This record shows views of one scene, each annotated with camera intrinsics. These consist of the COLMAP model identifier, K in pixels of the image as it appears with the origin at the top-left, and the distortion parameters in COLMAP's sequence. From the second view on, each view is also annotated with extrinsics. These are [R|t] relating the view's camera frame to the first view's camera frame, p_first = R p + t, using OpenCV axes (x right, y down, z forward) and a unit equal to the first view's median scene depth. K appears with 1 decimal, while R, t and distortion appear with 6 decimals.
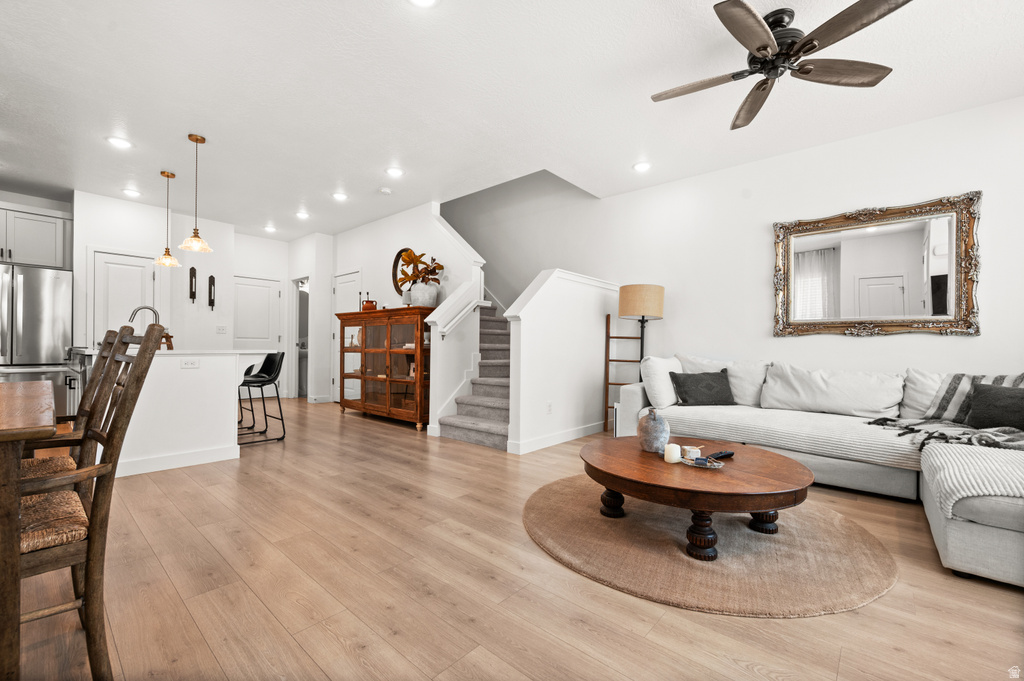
lens RADIAL K [[441.9, 0, 528.4], [0, 441.9, 348.8], [0, 0, 1]] dist [0.000271, 0.000858]
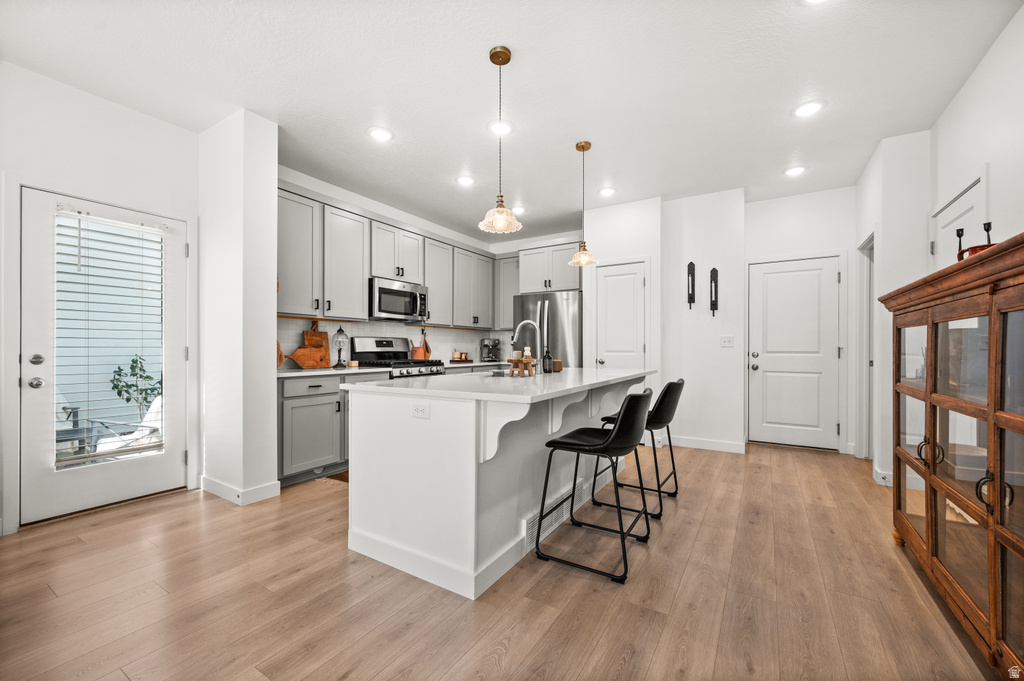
lens RADIAL K [[408.3, 0, 515.2], [0, 408.3, 348.7], [0, 0, 1]] dist [-0.001244, 0.000028]
pose [[0.159741, -0.011031, -0.987097, -0.125988], [0.001046, 0.999939, -0.011005, -0.030525], [0.987158, 0.000725, 0.159743, 0.690393]]
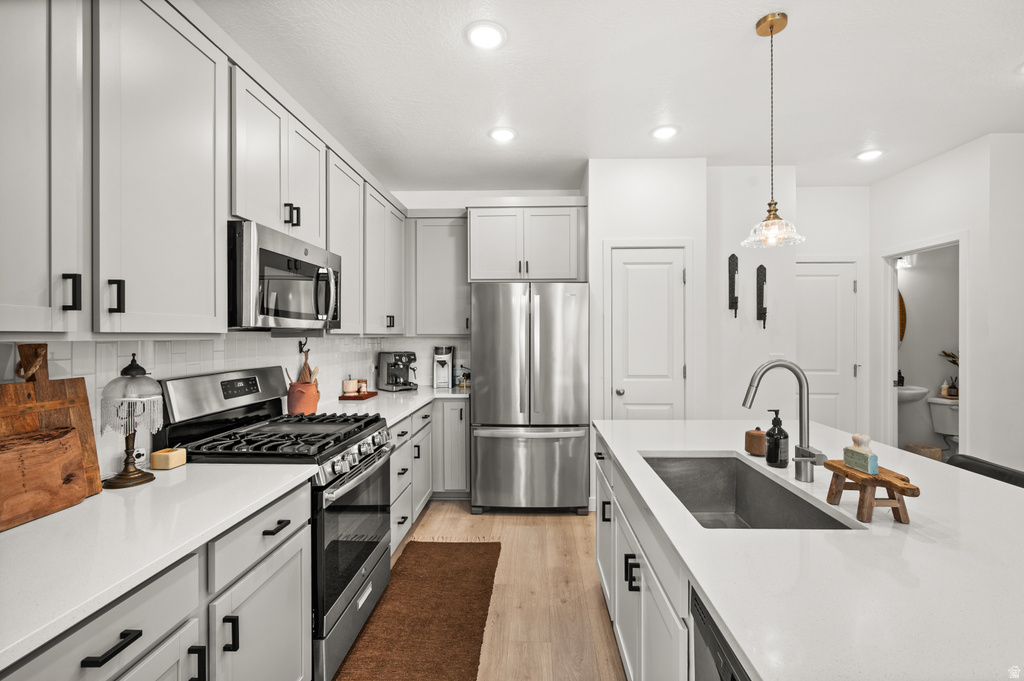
lens RADIAL K [[441.9, 0, 519.3], [0, 441.9, 337.8], [0, 0, 1]] dist [0.000271, 0.000858]
pose [[0.625883, -0.006164, -0.779892, -0.576087], [0.007071, 0.999973, -0.002229, -0.091087], [0.779885, -0.004120, 0.625910, 0.502491]]
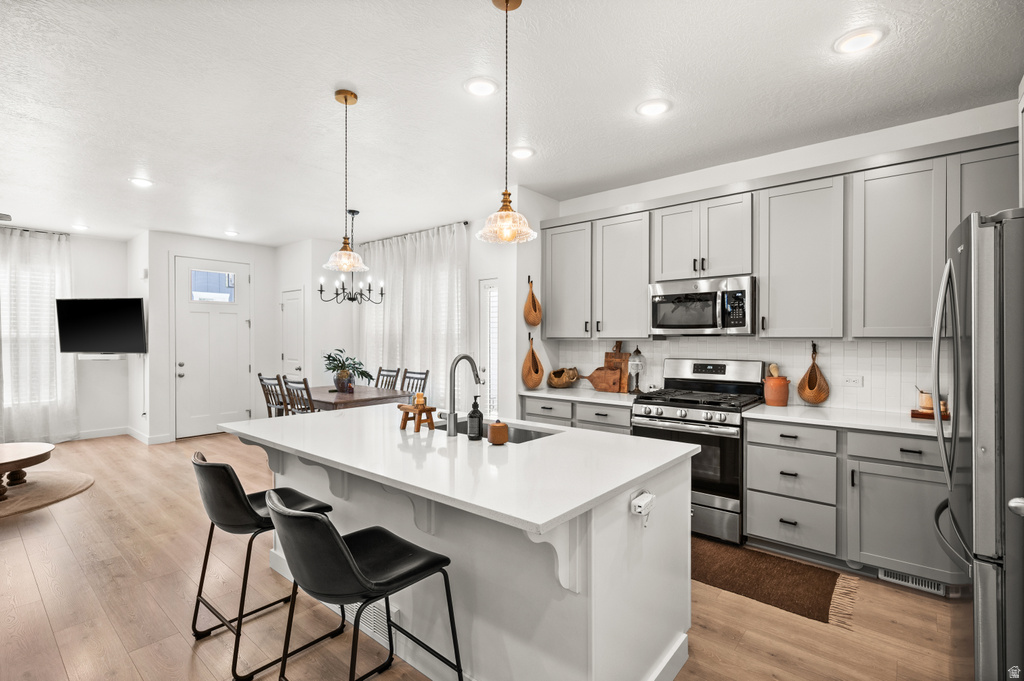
lens RADIAL K [[471.3, 0, 517.3], [0, 471.3, 339.7], [0, 0, 1]] dist [0.001106, -0.000021]
pose [[-0.999733, -0.012808, -0.019232, -0.729773], [-0.012829, 0.999917, 0.000937, -0.091274], [0.019218, 0.001183, -0.999815, 1.252273]]
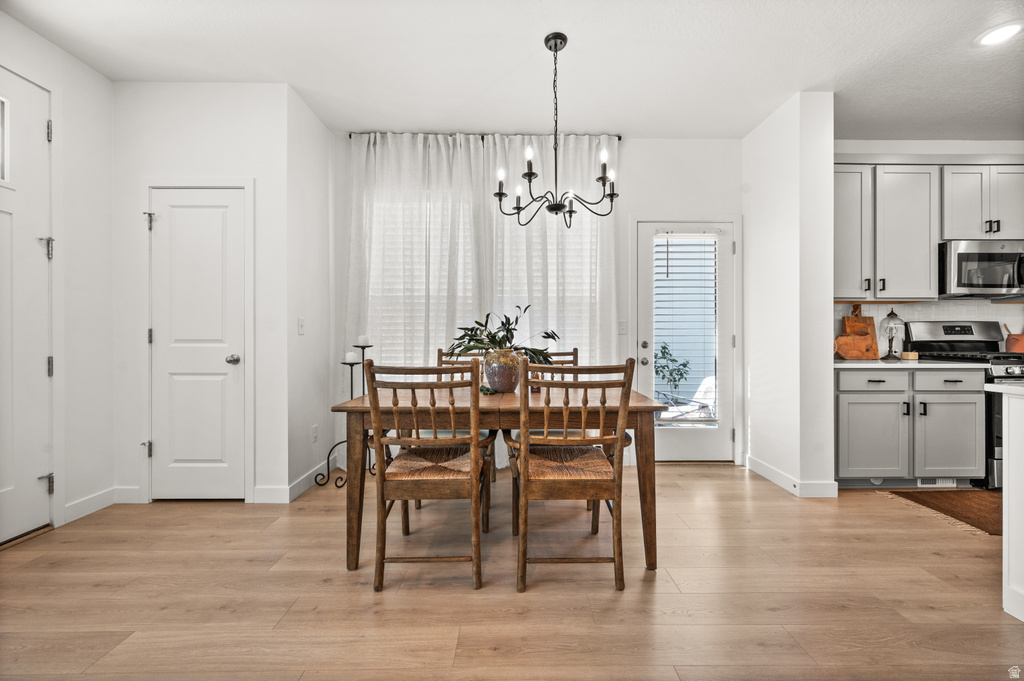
lens RADIAL K [[408.3, 0, 514.5], [0, 408.3, 335.5], [0, 0, 1]] dist [-0.001244, 0.000028]
pose [[-0.750979, -0.013554, -0.660187, -0.089977], [-0.007821, 0.999902, -0.011632, -0.029482], [0.660280, -0.003572, -0.751011, 0.574941]]
